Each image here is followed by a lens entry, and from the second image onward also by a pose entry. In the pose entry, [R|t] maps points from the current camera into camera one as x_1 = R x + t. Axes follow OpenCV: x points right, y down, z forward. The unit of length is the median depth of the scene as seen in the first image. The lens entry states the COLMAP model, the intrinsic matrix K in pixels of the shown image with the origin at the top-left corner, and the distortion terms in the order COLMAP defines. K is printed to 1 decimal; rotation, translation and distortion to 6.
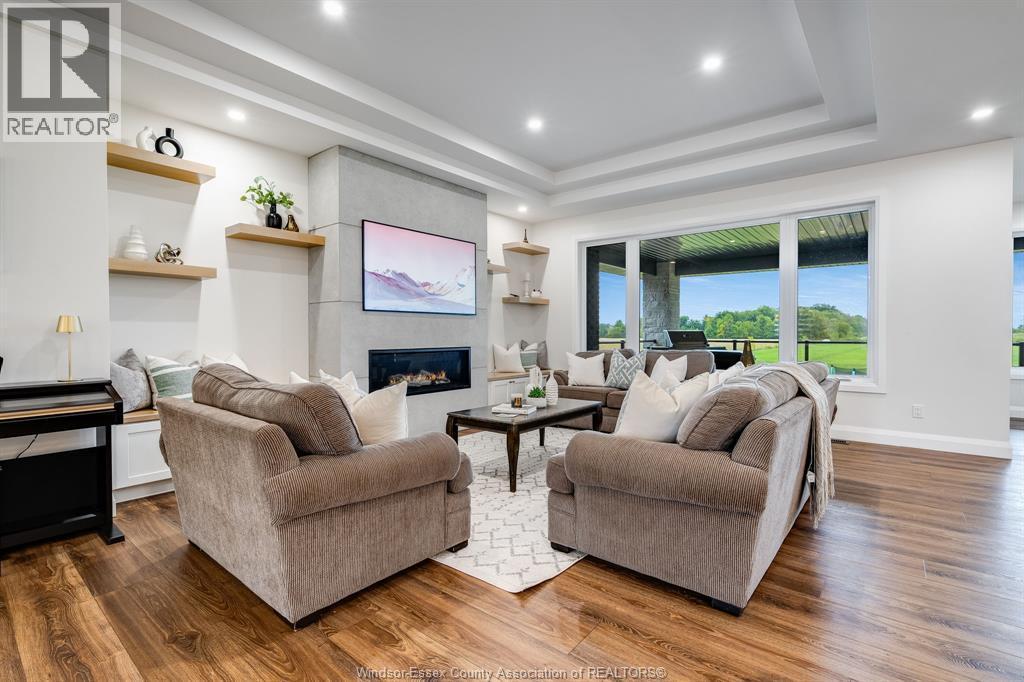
lens RADIAL K [[481.3, 0, 512.2], [0, 481.3, 337.9], [0, 0, 1]] dist [-0.000866, 0.001125]
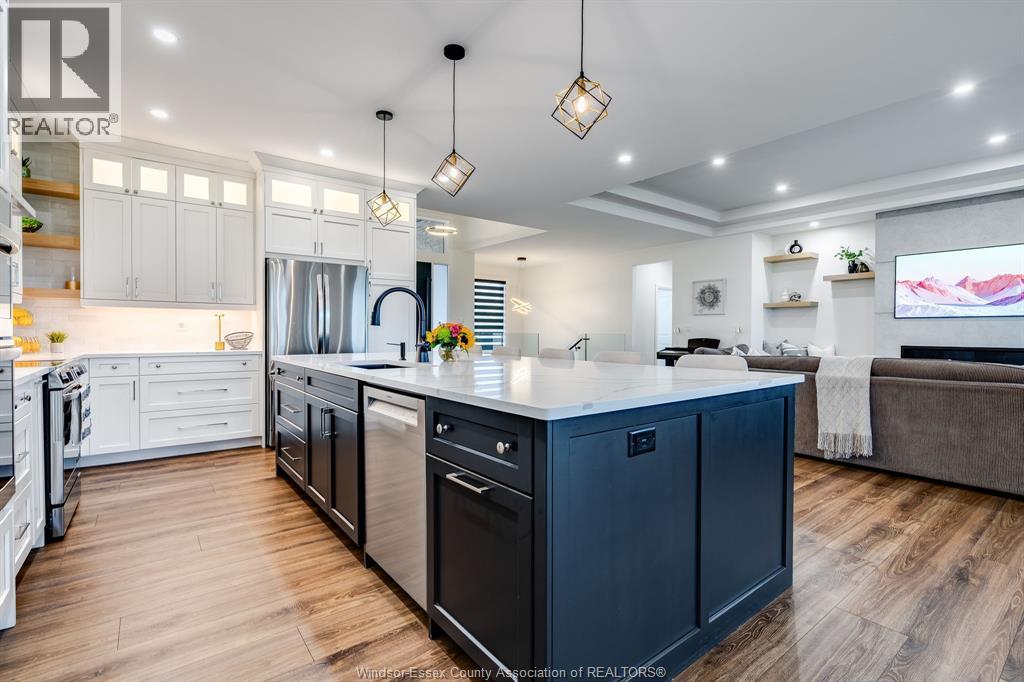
lens RADIAL K [[465.1, 0, 515.1], [0, 465.1, 341.7], [0, 0, 1]] dist [-0.005510, 0.001079]
pose [[-0.228340, 0.022328, -0.973325, 1.521232], [-0.010464, 0.999623, 0.025386, -0.011106], [0.973525, 0.015981, -0.228020, 0.223630]]
